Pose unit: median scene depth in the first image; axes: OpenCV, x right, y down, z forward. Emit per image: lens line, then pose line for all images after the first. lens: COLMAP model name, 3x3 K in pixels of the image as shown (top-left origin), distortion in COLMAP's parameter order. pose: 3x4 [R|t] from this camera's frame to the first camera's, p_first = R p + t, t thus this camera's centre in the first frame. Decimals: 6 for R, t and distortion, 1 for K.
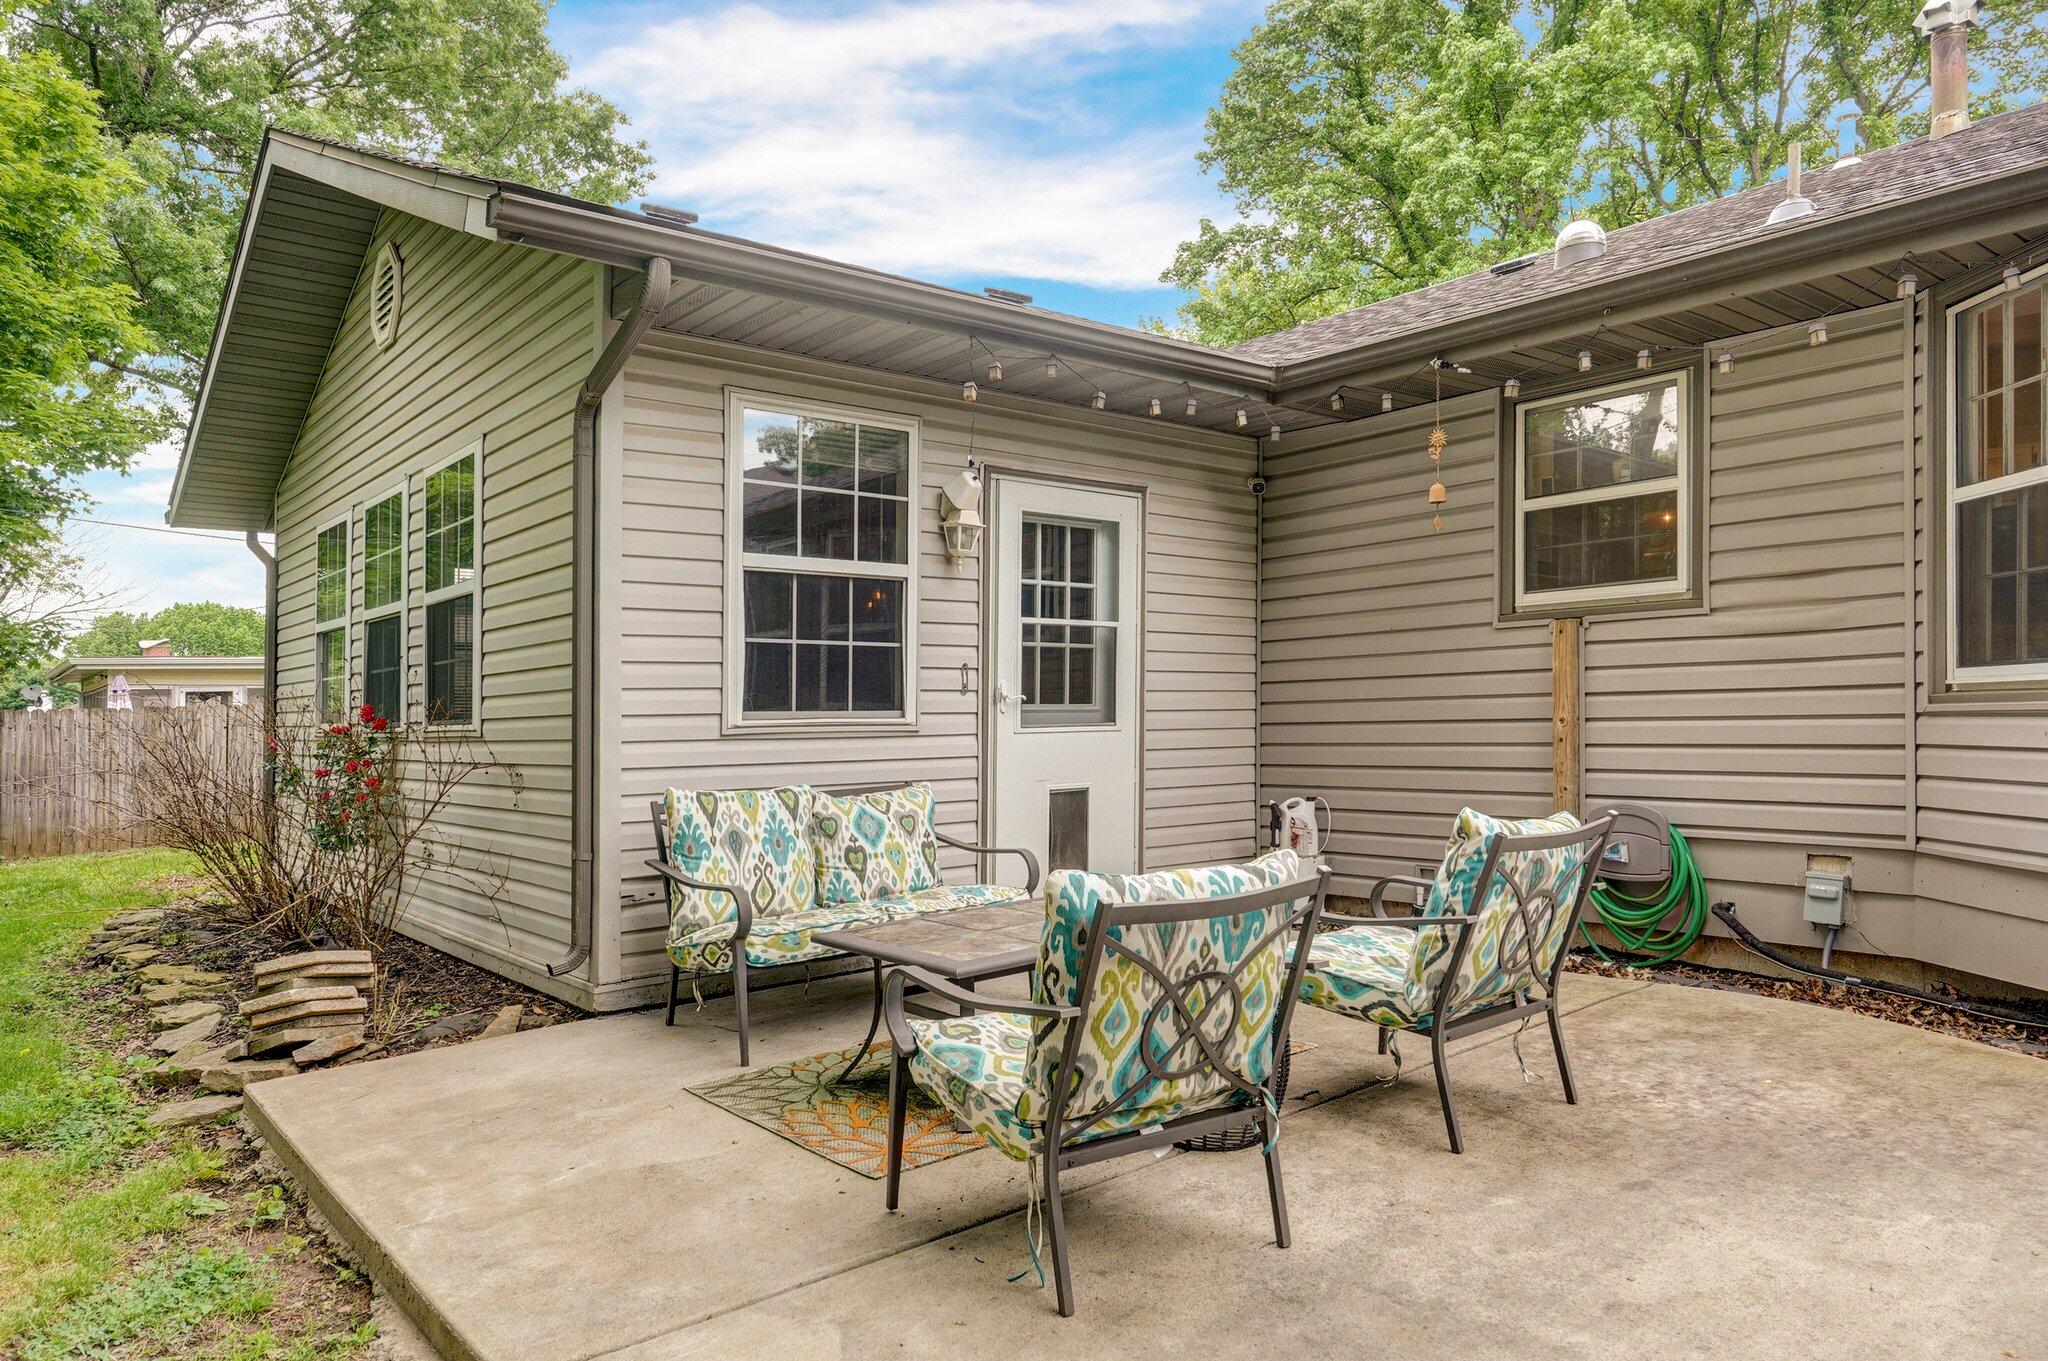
lens RADIAL K [[1337.3, 0, 1030.5], [0, 1337.3, 702.2], [0, 0, 1]] dist [0.003866, 0.002332]
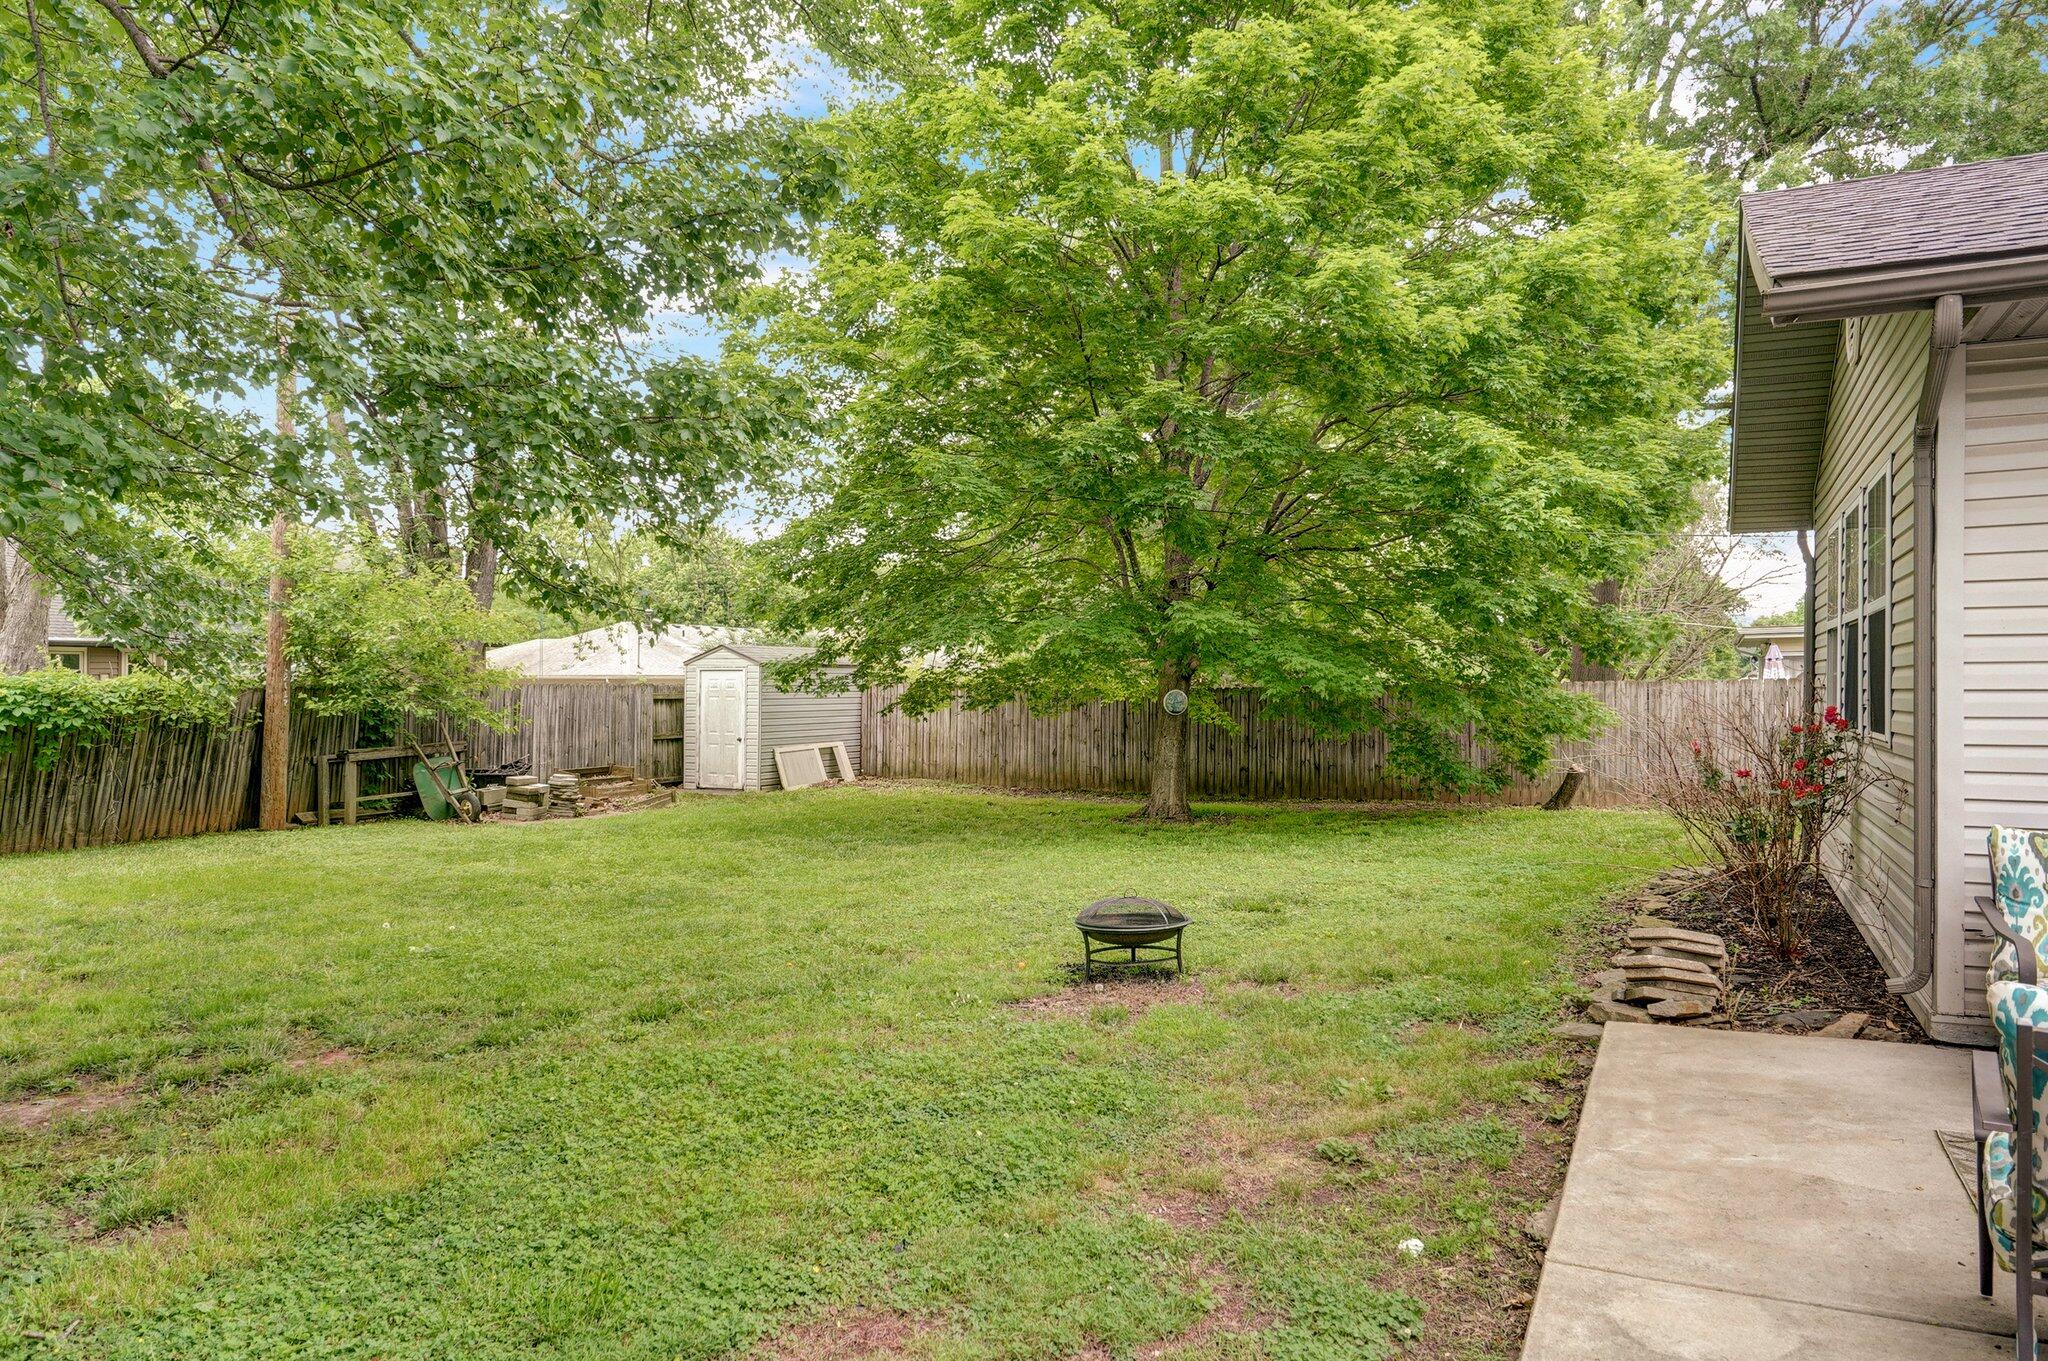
lens RADIAL K [[1337.3, 0, 1025.1], [0, 1337.3, 672.7], [0, 0, 1]] dist [0.003866, 0.002332]
pose [[0.407825, 0.007781, -0.913027, 0.336307], [0.005191, 0.999928, 0.010841, -0.061944], [0.913046, -0.009161, 0.407755, -0.030088]]
